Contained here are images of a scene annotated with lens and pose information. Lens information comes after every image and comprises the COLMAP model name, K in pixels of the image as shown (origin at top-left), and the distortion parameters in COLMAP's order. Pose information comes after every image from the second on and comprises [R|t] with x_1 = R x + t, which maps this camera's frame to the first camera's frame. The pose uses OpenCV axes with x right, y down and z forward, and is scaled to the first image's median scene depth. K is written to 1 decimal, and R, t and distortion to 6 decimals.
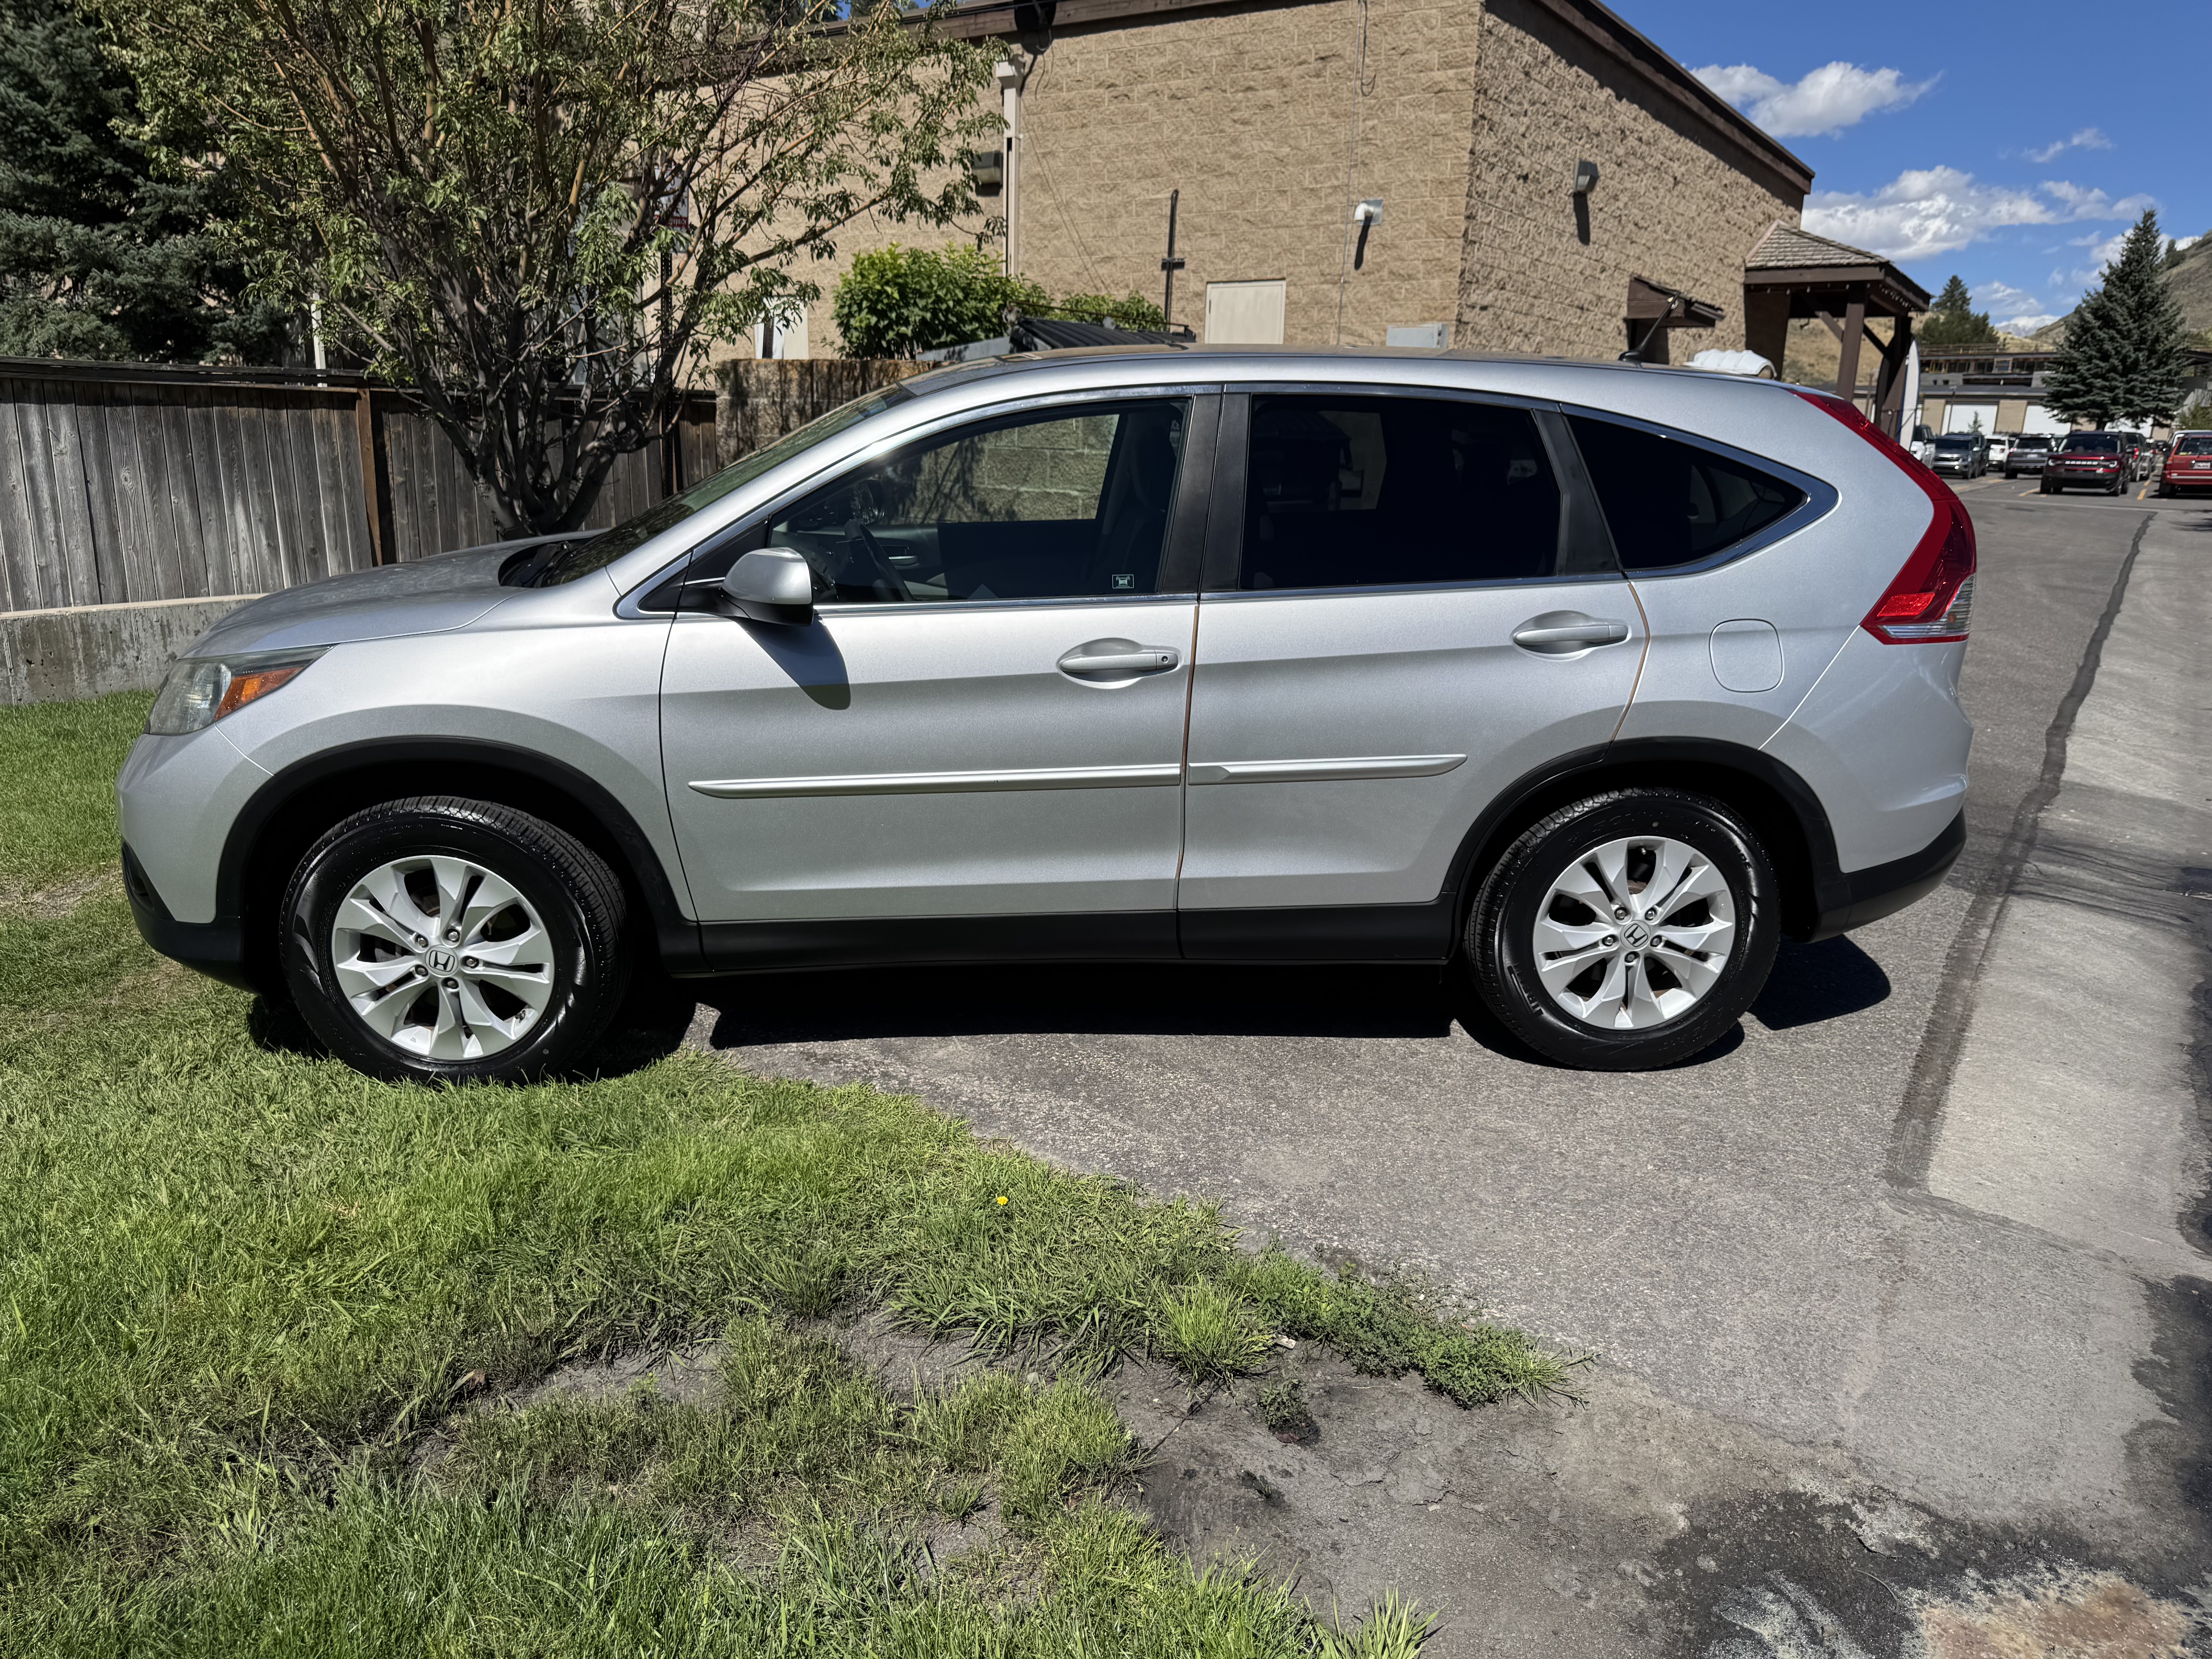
lens RADIAL K [[1546.3, 0, 1113.5], [0, 1546.3, 831.6], [0, 0, 1]] dist [0.000813, -0.006094]
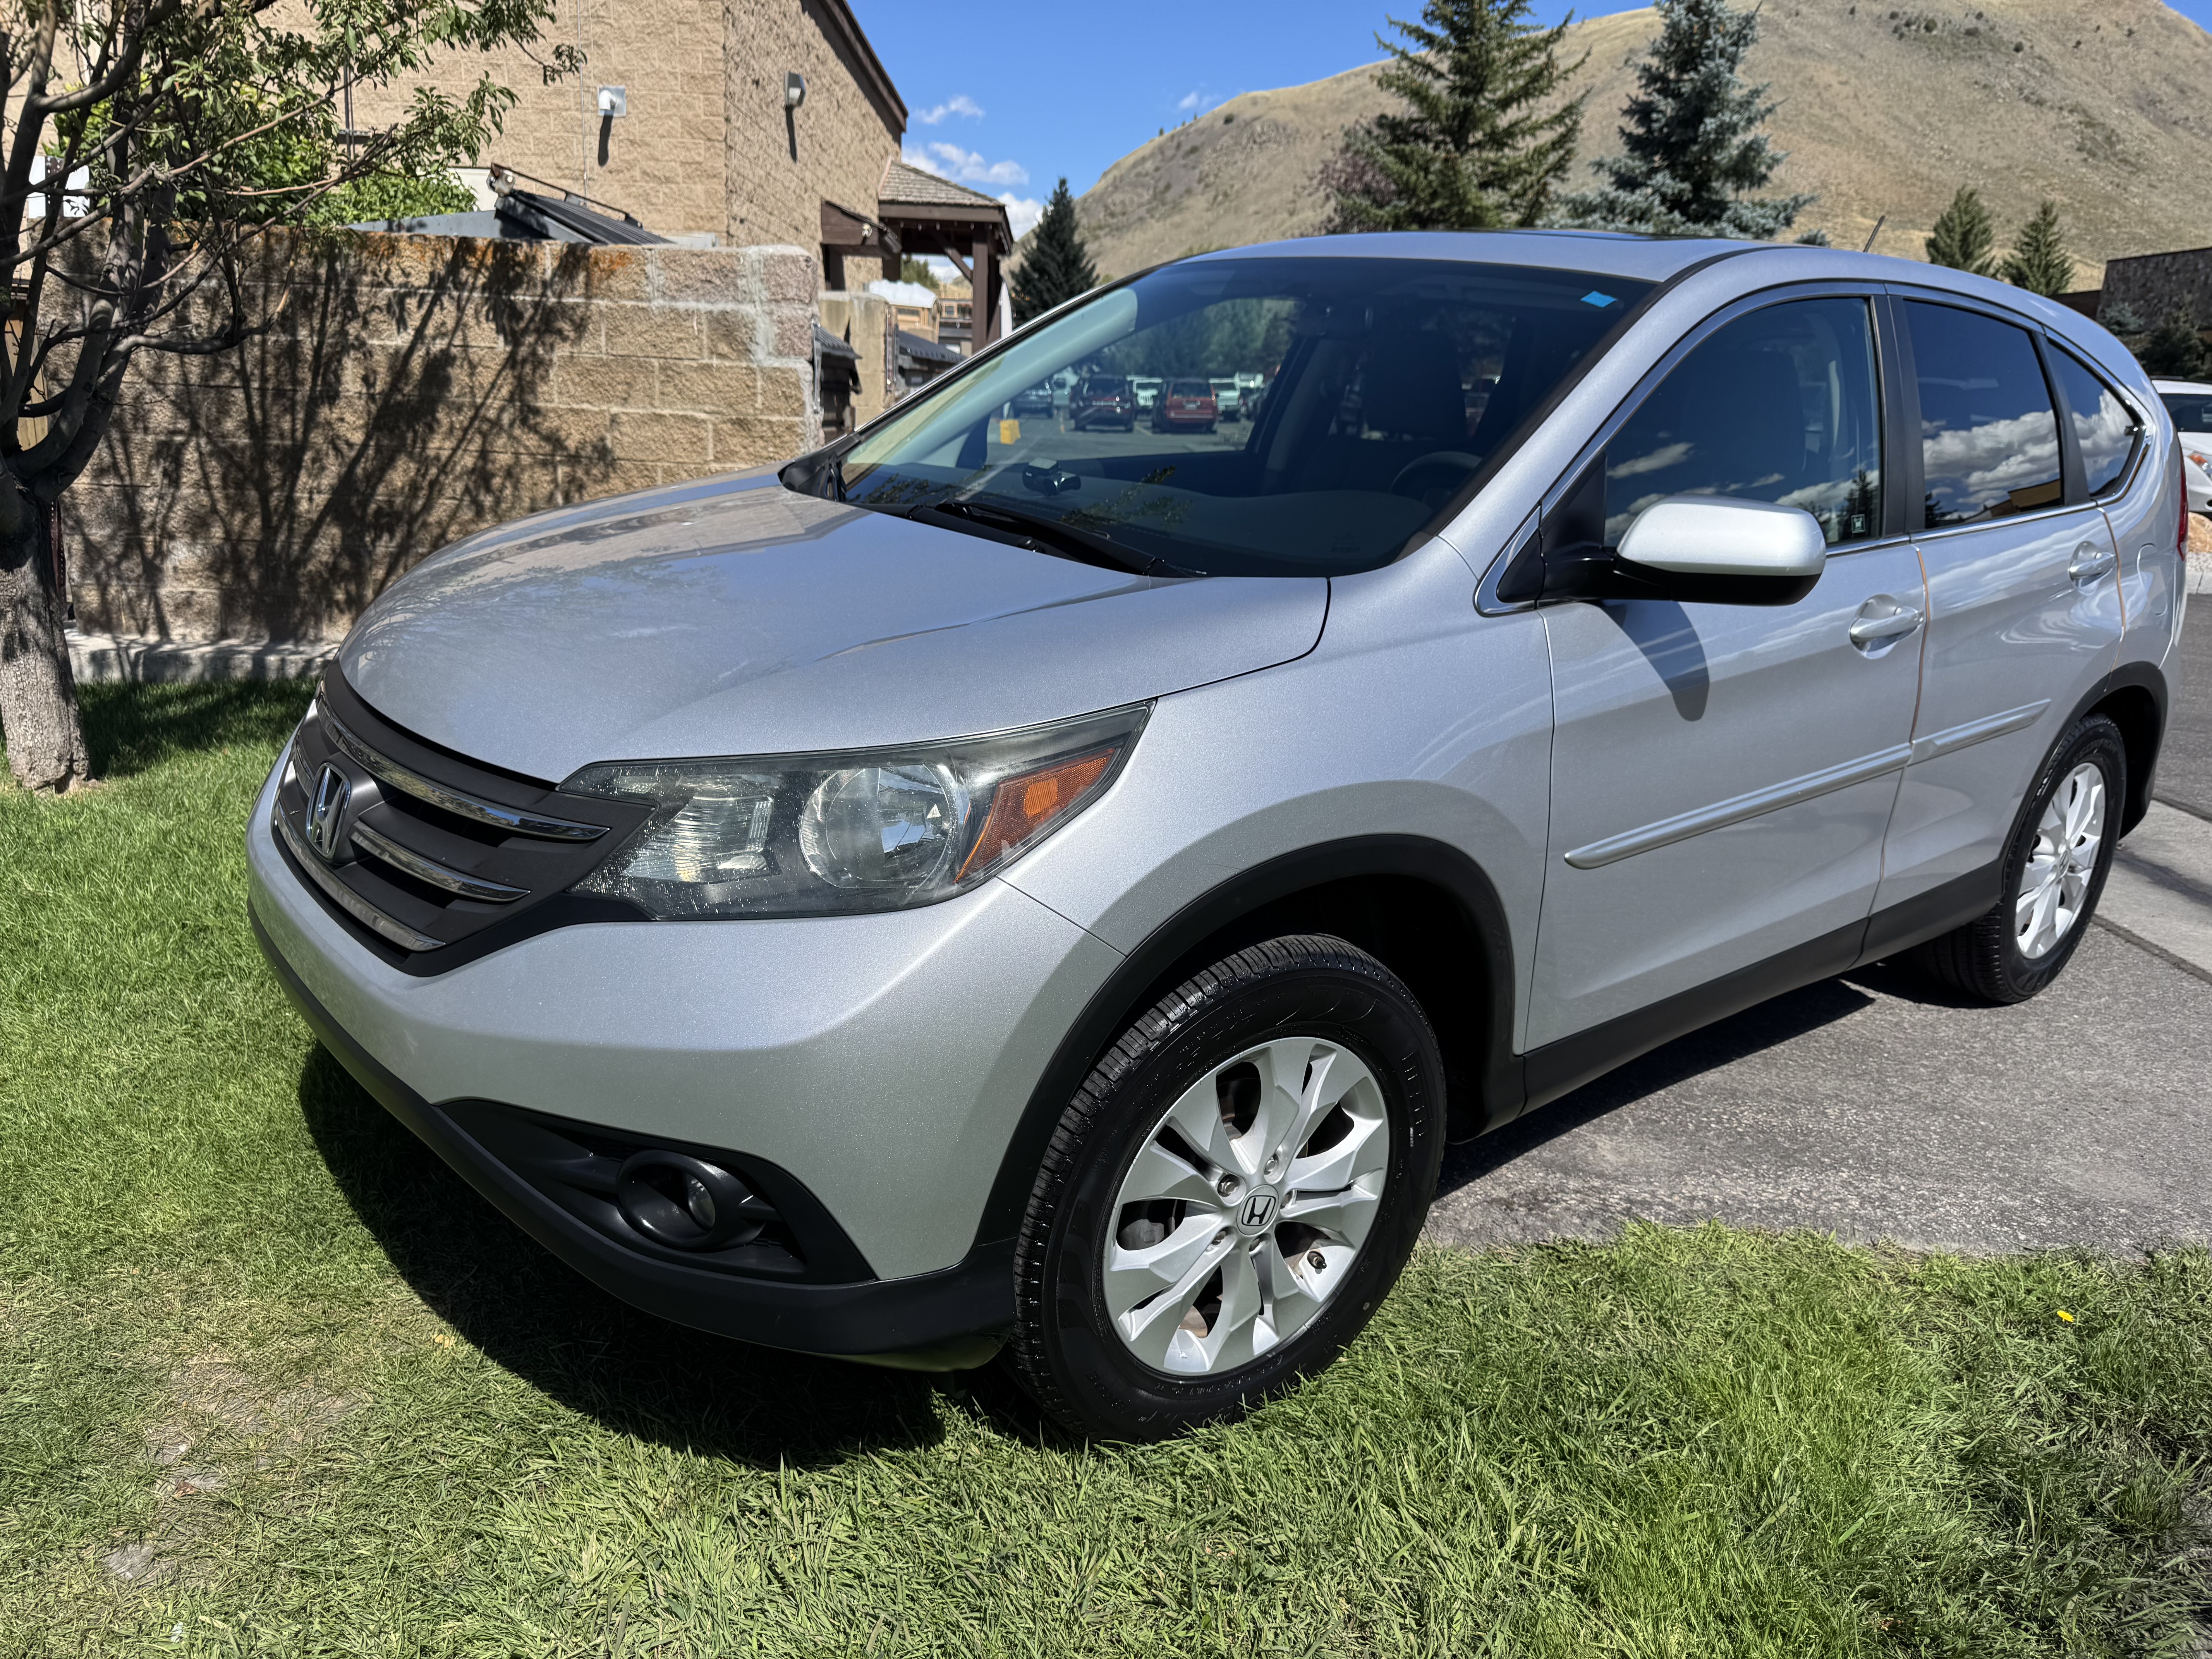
lens RADIAL K [[1546.3, 0, 1113.5], [0, 1546.3, 831.6], [0, 0, 1]] dist [0.000813, -0.006094]
pose [[0.817708, -0.144513, 0.557198, -0.675125], [0.120178, 0.989502, 0.080268, -0.098436], [-0.562948, 0.001328, 0.826491, 0.462128]]
